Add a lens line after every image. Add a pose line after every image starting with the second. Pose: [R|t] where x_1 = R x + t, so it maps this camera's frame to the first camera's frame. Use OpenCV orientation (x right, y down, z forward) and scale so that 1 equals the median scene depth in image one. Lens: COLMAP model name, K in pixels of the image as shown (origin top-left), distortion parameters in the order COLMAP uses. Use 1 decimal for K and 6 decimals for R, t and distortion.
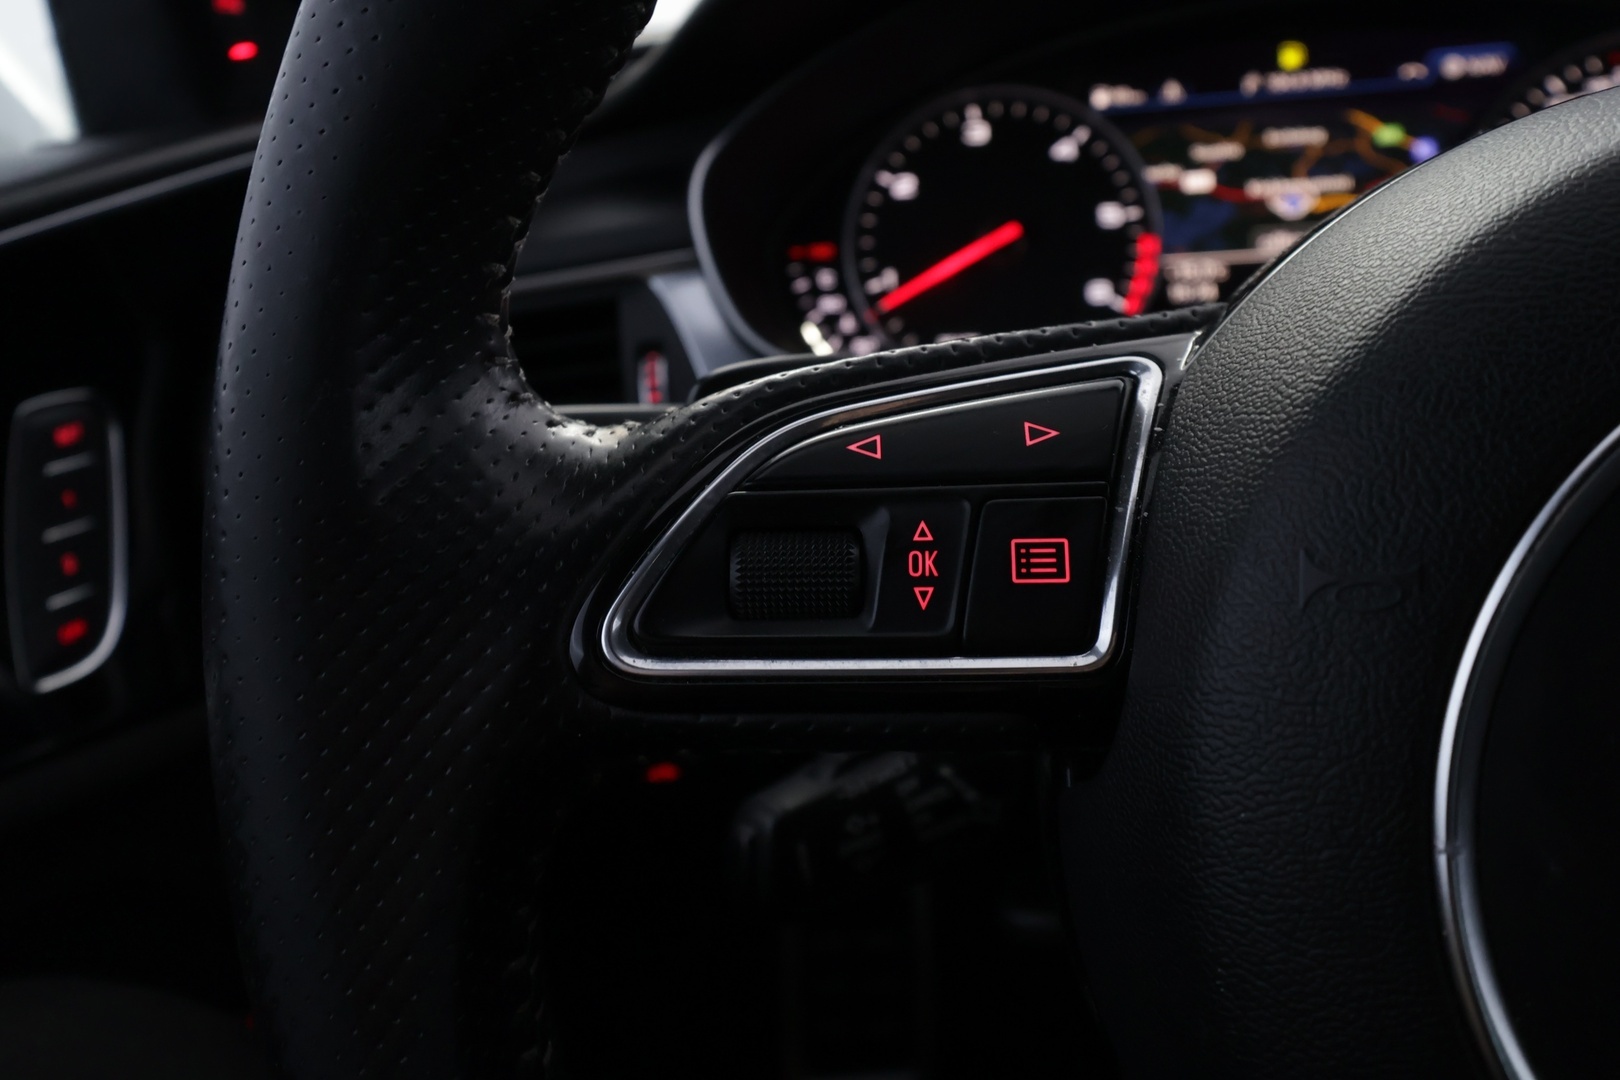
lens RADIAL K [[1282.2, 0, 810.0], [0, 1282.2, 540.0], [0, 0, 1]] dist [0.003656, 0.013098]
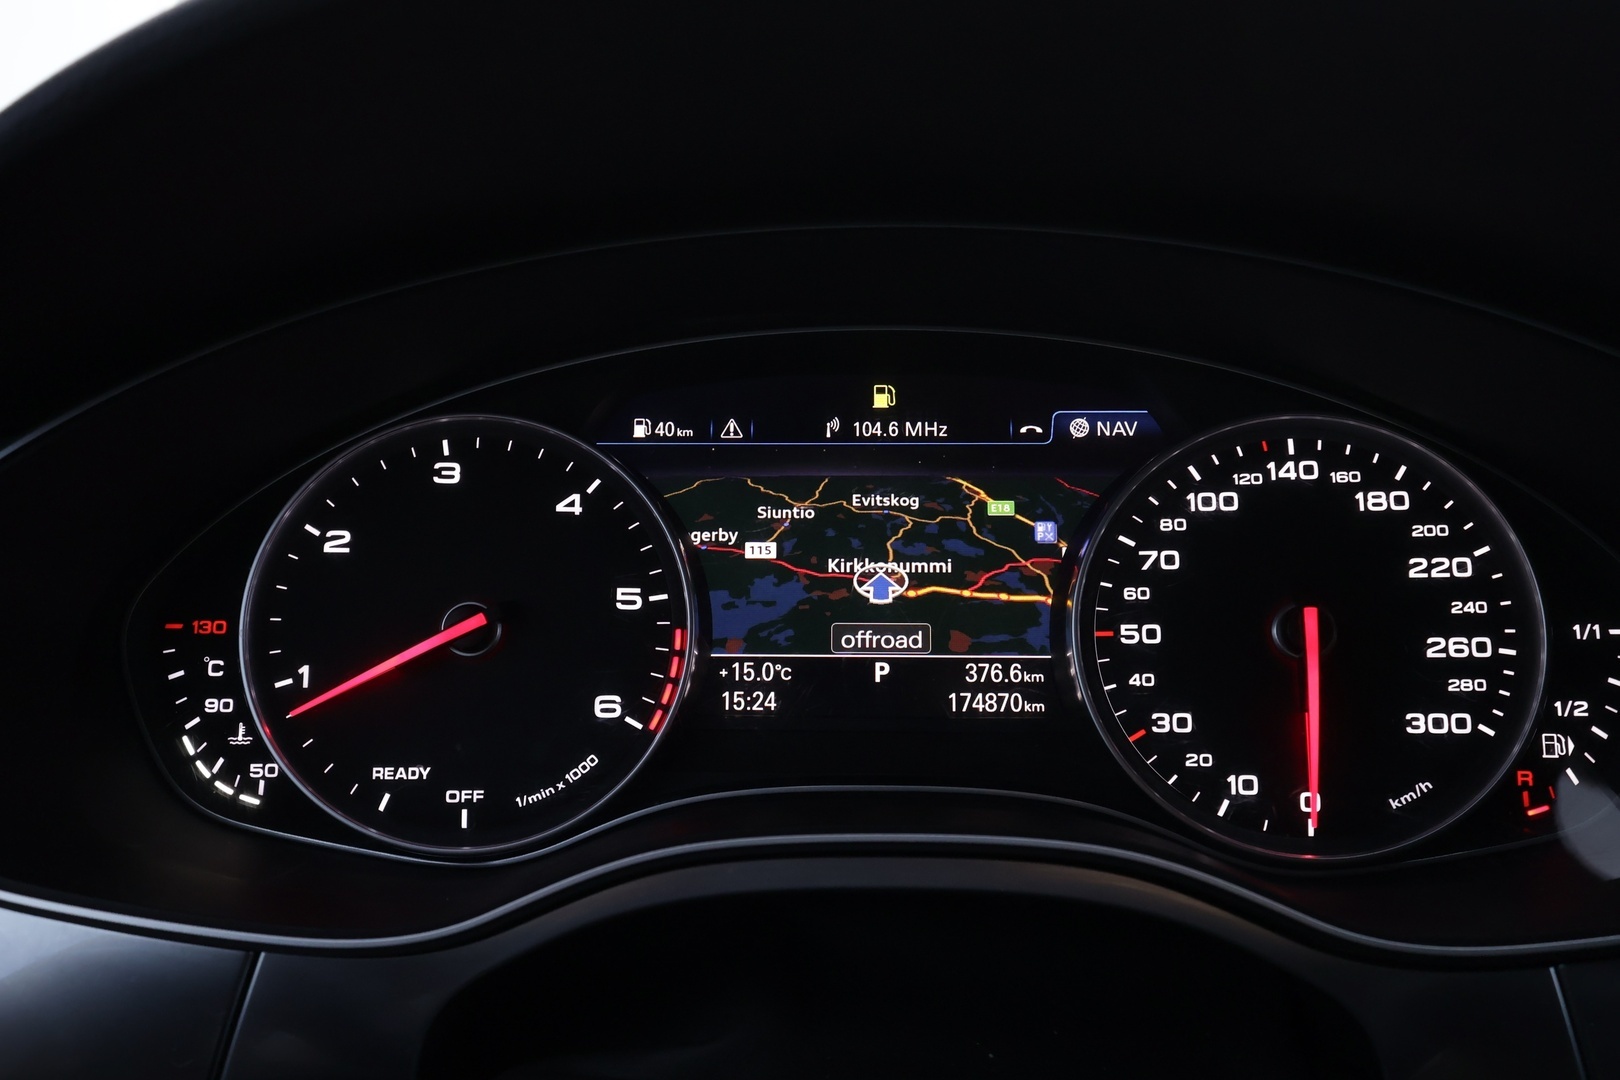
lens RADIAL K [[1282.2, 0, 810.0], [0, 1282.2, 540.0], [0, 0, 1]] dist [0.003656, 0.013098]
pose [[0.988714, 0.047743, 0.142002, 0.228872], [-0.028492, 0.990486, -0.134635, -0.189325], [-0.147079, 0.129070, 0.980668, 0.270803]]
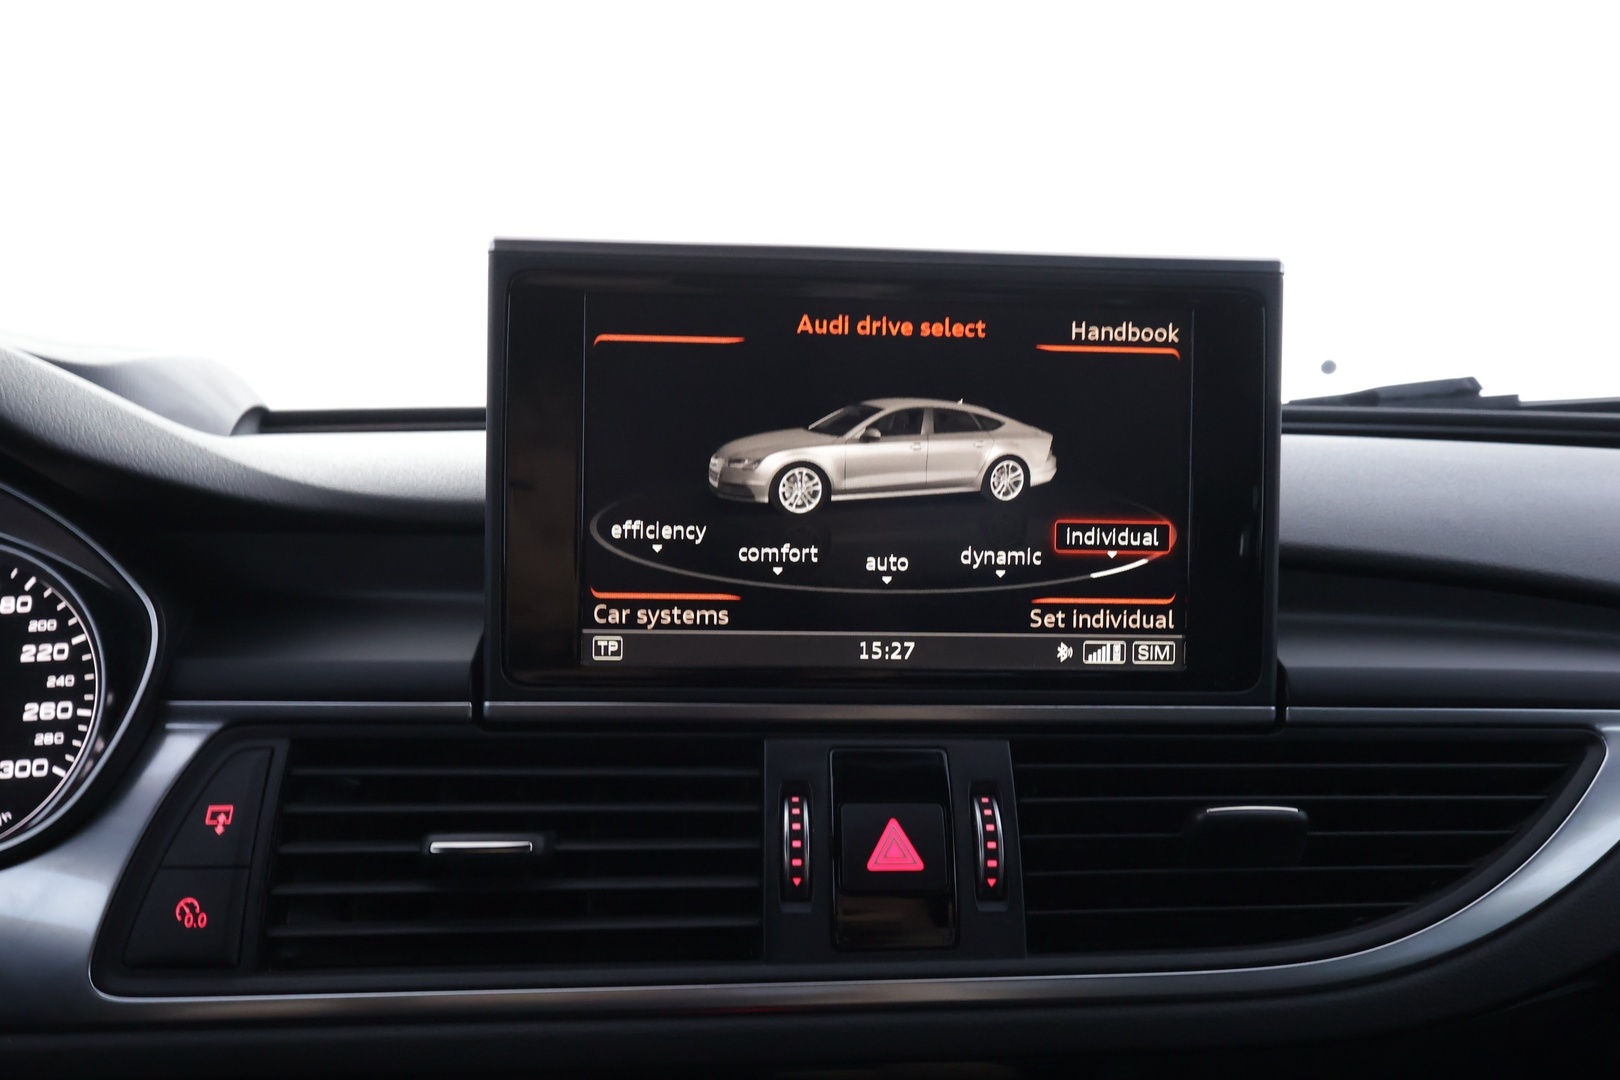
lens RADIAL K [[1282.2, 0, 810.0], [0, 1282.2, 540.0], [0, 0, 1]] dist [0.003656, 0.013098]
pose [[0.945859, 0.053781, 0.320091, 0.874100], [0.038051, 0.961004, -0.273906, -0.081269], [-0.322340, 0.271256, 0.906927, -0.138059]]
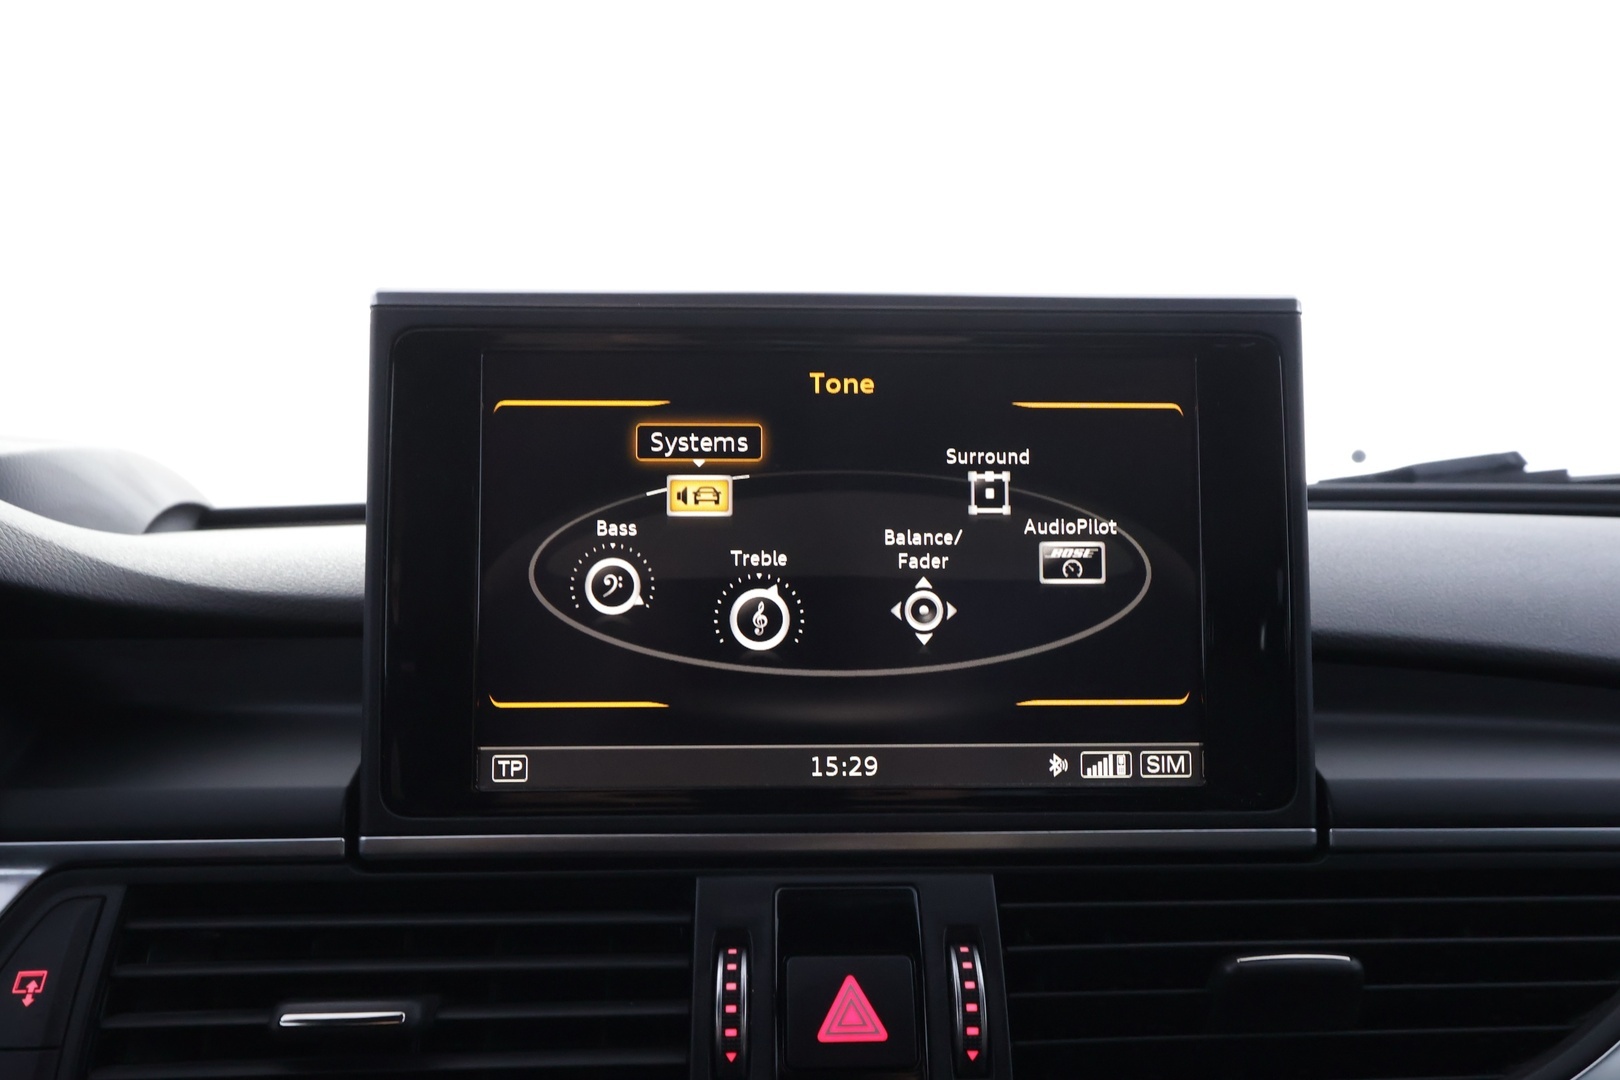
lens RADIAL K [[1282.2, 0, 810.0], [0, 1282.2, 540.0], [0, 0, 1]] dist [0.003656, 0.013098]
pose [[0.954272, 0.061374, 0.292573, 0.960148], [0.047122, 0.935580, -0.349957, -0.109731], [-0.295203, 0.347740, 0.889905, -0.039614]]
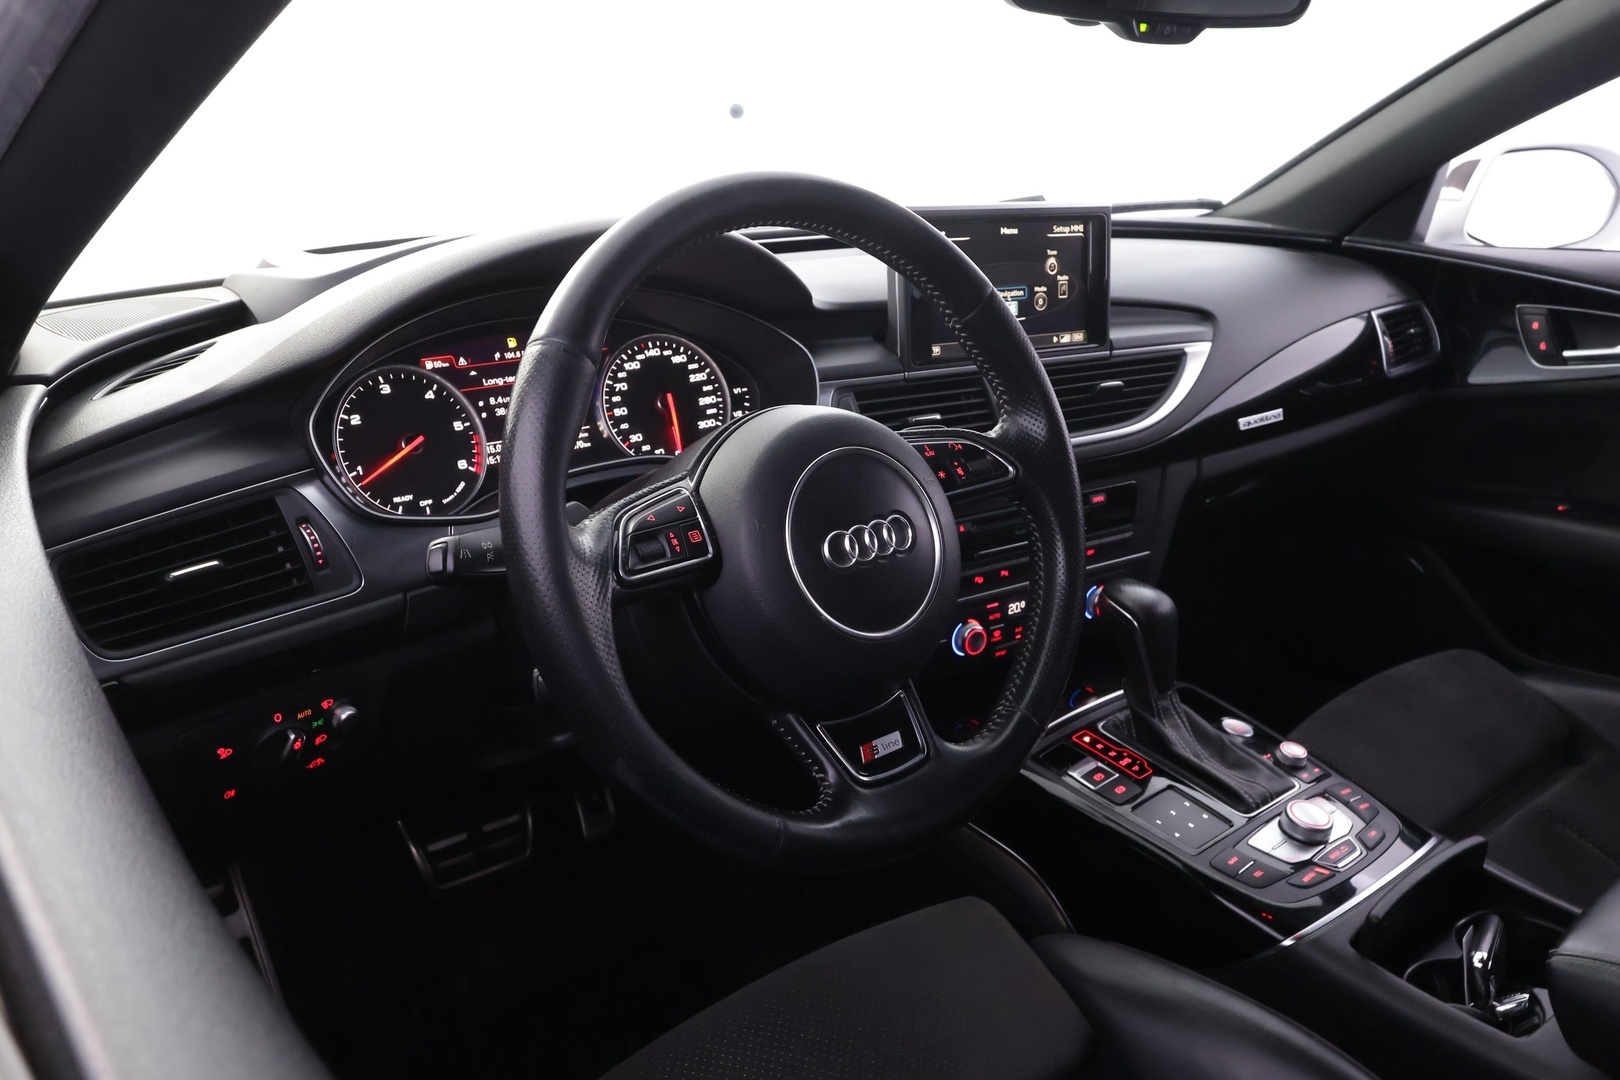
lens RADIAL K [[1280.2, 0, 810.0], [0, 1280.2, 540.0], [0, 0, 1]] dist [0.004699, 0.000651]
pose [[0.663259, -0.153002, 0.732583, -0.871576], [0.220139, 0.975458, 0.004419, 0.029727], [-0.715281, 0.158339, 0.680663, -0.700952]]
